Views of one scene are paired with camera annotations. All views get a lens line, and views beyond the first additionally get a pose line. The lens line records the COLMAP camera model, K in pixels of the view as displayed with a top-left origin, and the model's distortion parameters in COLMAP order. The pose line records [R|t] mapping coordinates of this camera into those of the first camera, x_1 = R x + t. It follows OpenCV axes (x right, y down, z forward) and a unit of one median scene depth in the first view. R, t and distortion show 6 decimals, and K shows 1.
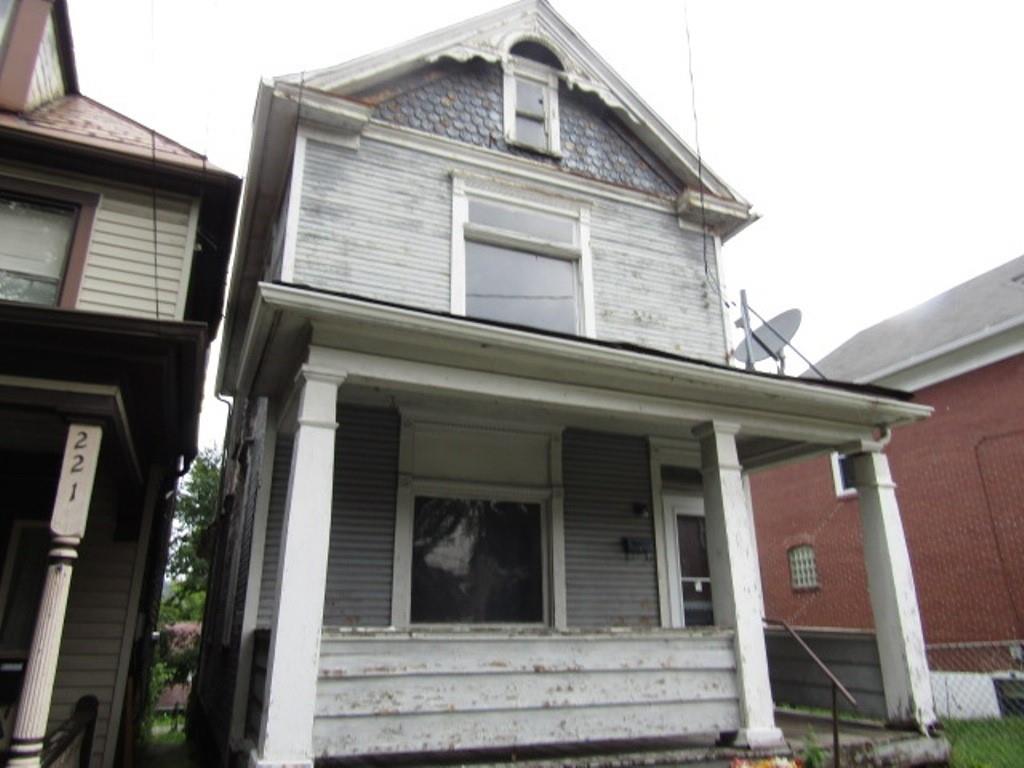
lens RADIAL K [[723.2, 0, 510.3], [0, 723.2, 381.6], [0, 0, 1]] dist [-0.008482, -0.001599]
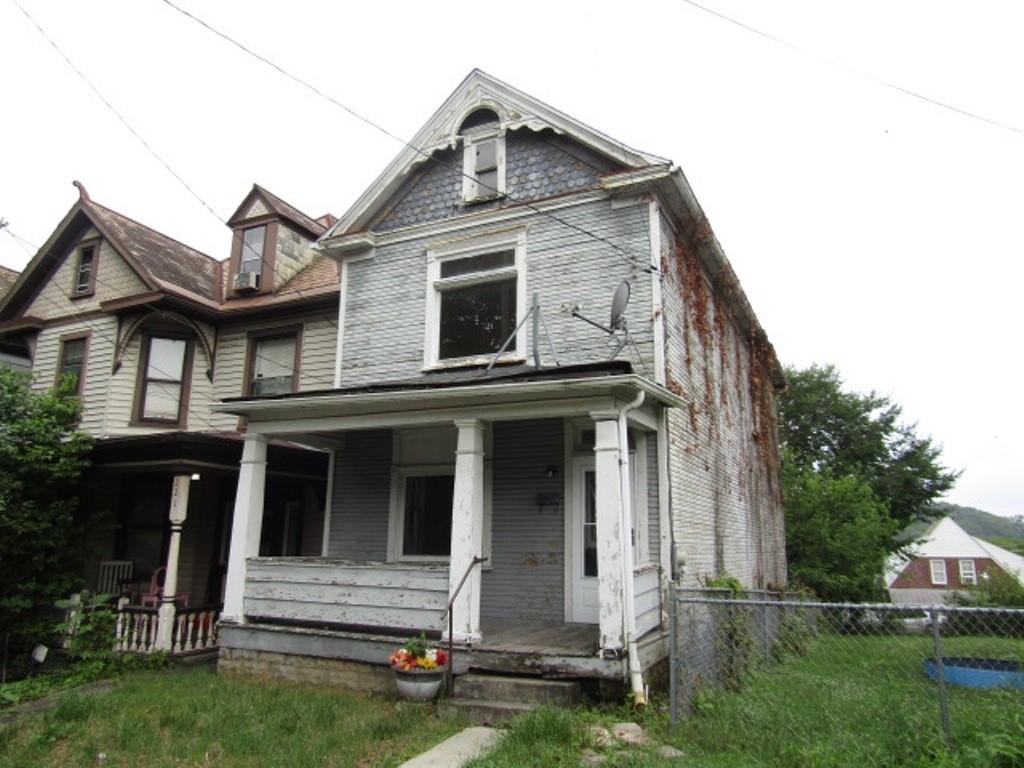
lens RADIAL K [[723.2, 0, 507.4], [0, 723.2, 385.2], [0, 0, 1]] dist [-0.008482, -0.001599]
pose [[0.649322, -0.150619, -0.745449, 1.156303], [0.234659, 0.972045, 0.007996, 0.001040], [0.723406, -0.180118, 0.666515, 0.127572]]
